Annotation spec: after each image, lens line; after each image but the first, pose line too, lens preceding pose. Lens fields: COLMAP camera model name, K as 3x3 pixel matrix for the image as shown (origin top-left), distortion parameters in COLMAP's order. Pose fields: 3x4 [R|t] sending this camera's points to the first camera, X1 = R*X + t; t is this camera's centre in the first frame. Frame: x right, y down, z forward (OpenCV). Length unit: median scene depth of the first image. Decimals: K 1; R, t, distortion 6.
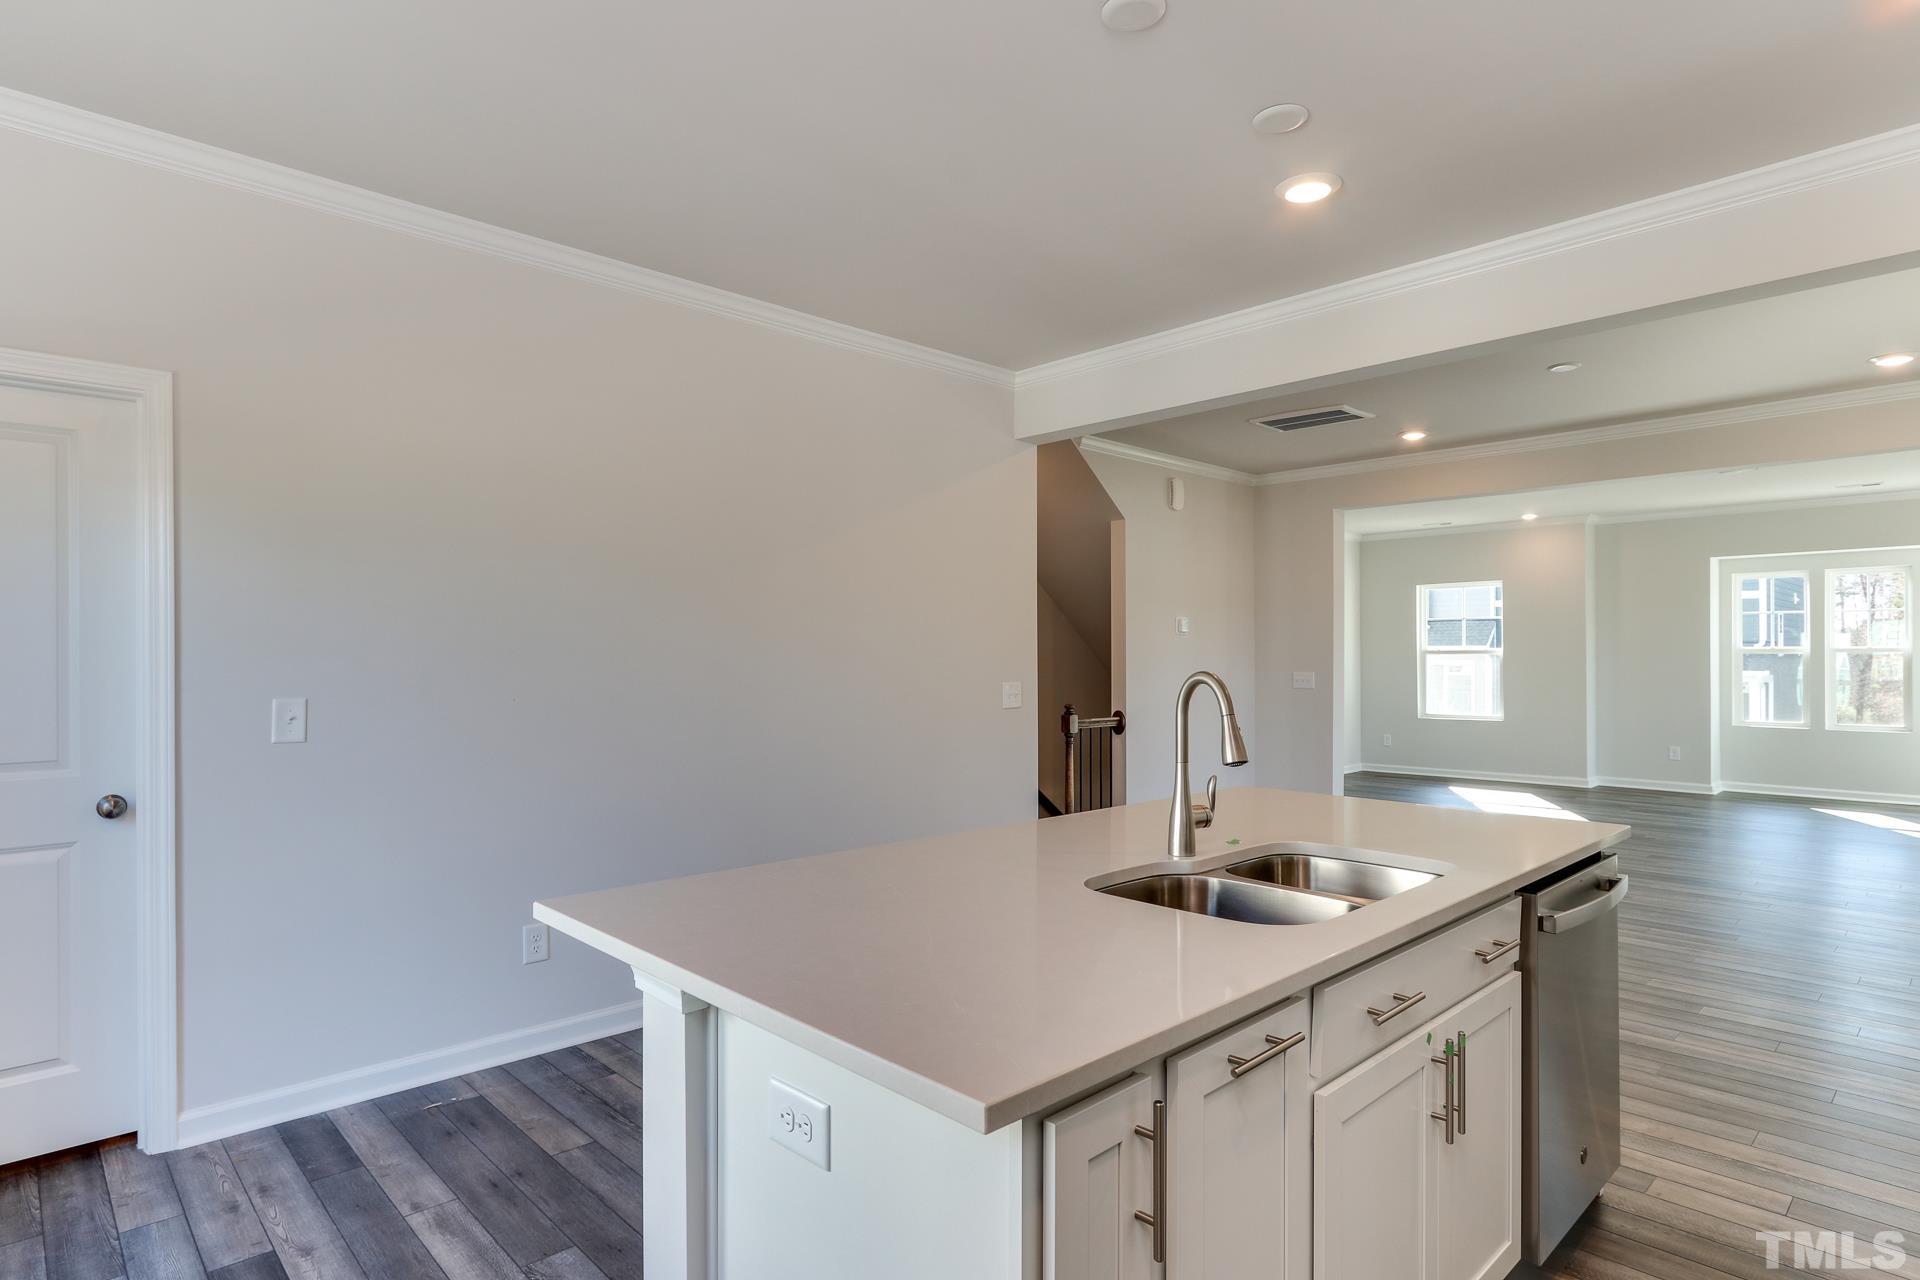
lens RADIAL K [[1019.4, 0, 956.9], [0, 1019.4, 653.3], [0, 0, 1]] dist [0.007224, 0.001688]
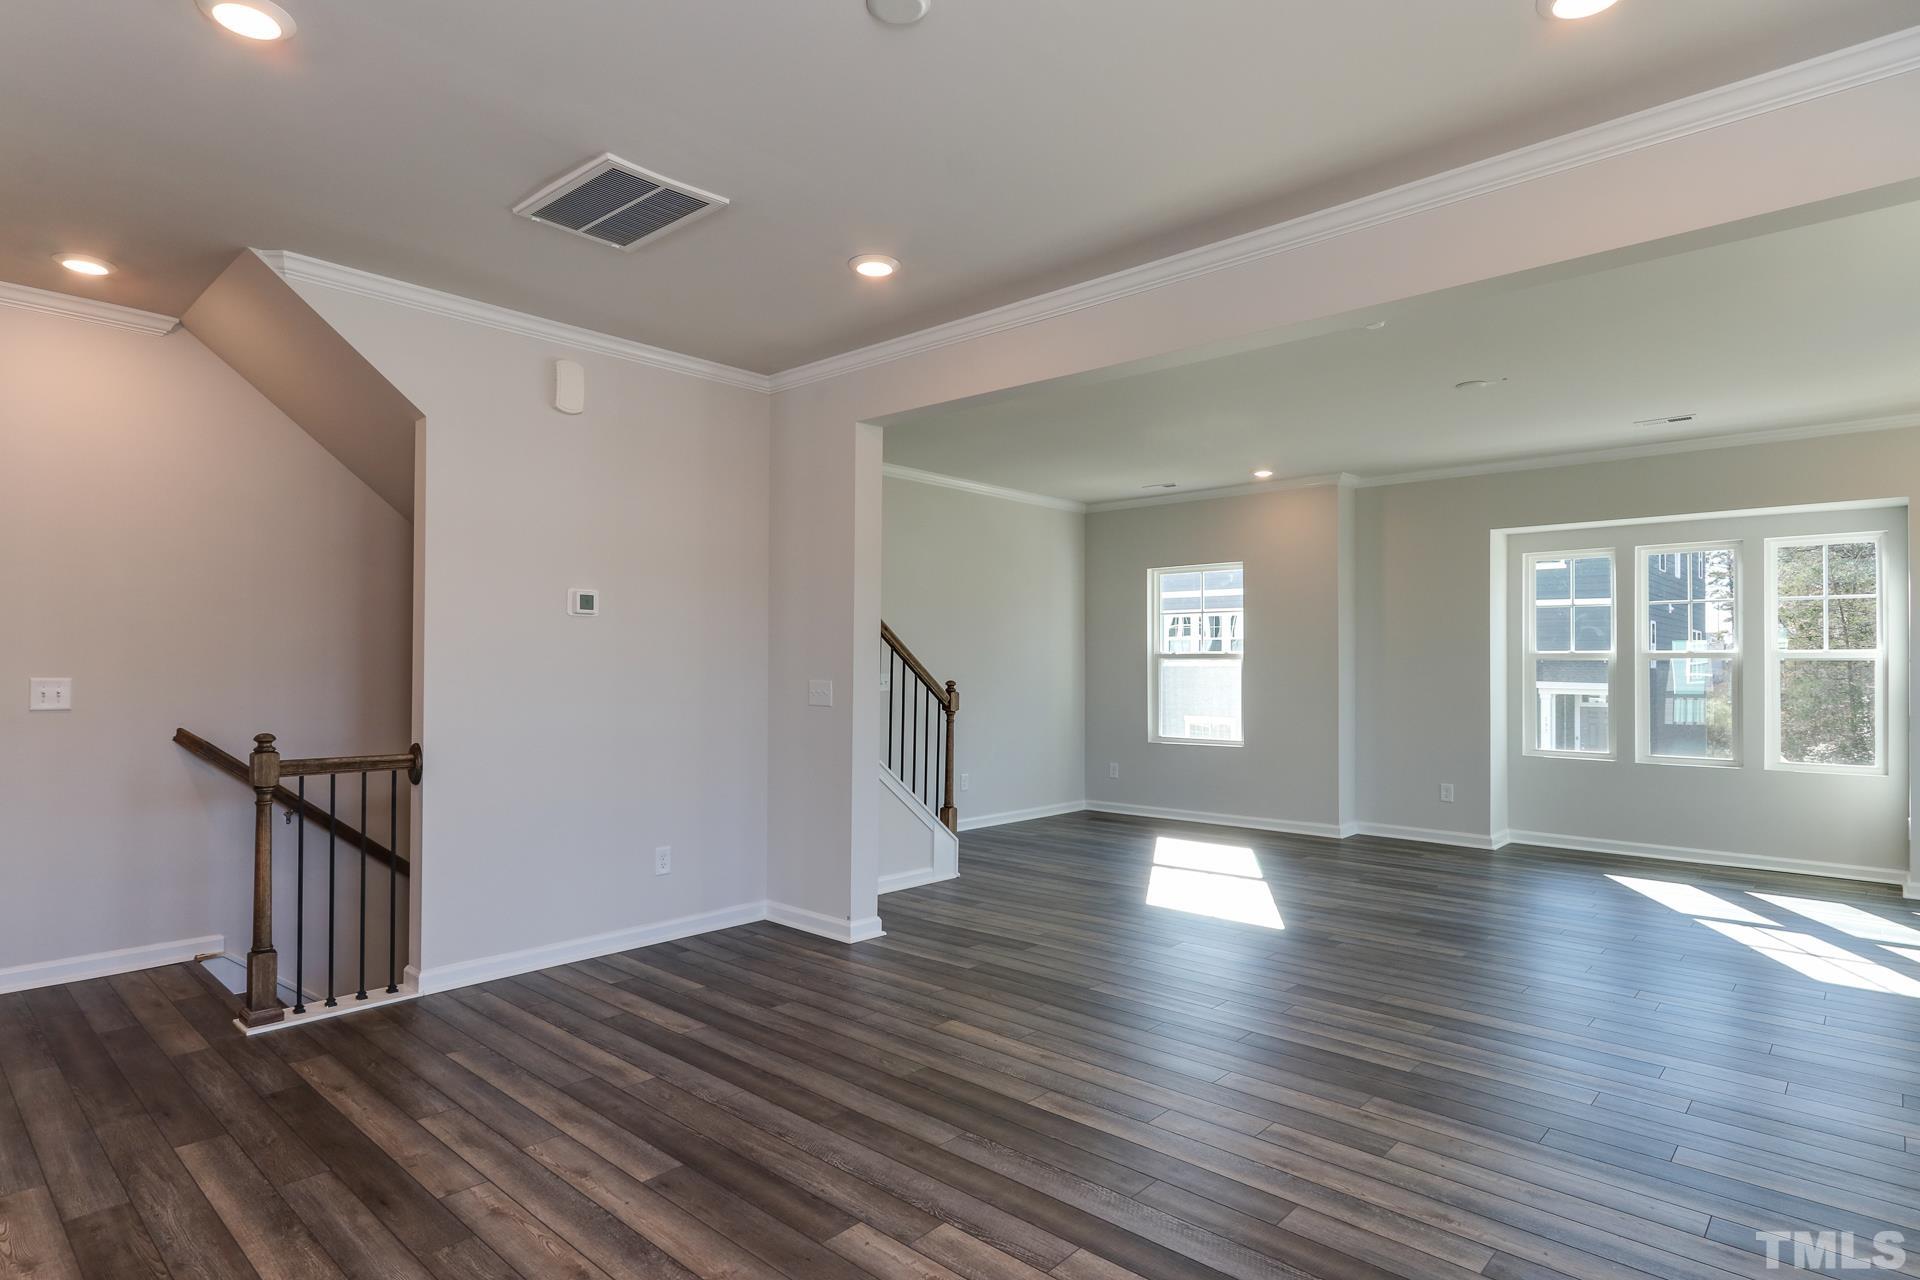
lens RADIAL K [[1019.4, 0, 963.5], [0, 1019.4, 638.5], [0, 0, 1]] dist [0.007224, 0.001688]
pose [[0.998348, 0.008202, 0.056868, 0.300213], [-0.006945, 0.999728, -0.022265, 0.004715], [-0.057035, 0.021833, 0.998133, 0.270740]]
